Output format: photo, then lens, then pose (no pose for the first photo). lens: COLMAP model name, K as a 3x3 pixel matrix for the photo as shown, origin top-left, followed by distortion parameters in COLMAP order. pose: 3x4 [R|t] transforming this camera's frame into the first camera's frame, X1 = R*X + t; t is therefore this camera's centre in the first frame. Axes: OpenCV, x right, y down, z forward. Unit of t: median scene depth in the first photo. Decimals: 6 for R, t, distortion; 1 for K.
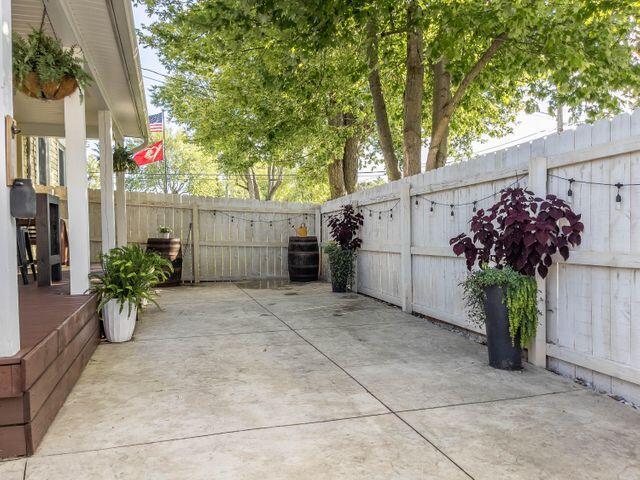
lens RADIAL K [[484.4, 0, 317.1], [0, 484.4, 244.1], [0, 0, 1]] dist [0.074958, -0.093546]
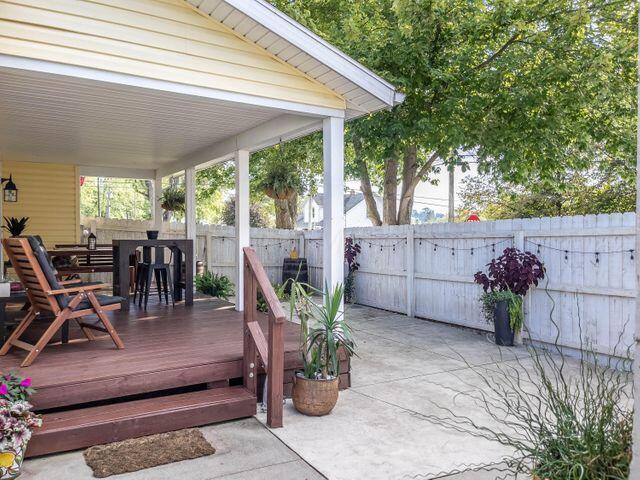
lens RADIAL K [[484.4, 0, 317.1], [0, 484.4, 244.1], [0, 0, 1]] dist [0.074958, -0.093546]
pose [[0.973964, 0.004266, 0.226662, -0.726256], [-0.001470, 0.999921, -0.012503, -0.103482], [-0.226698, 0.011844, 0.973893, -0.637010]]
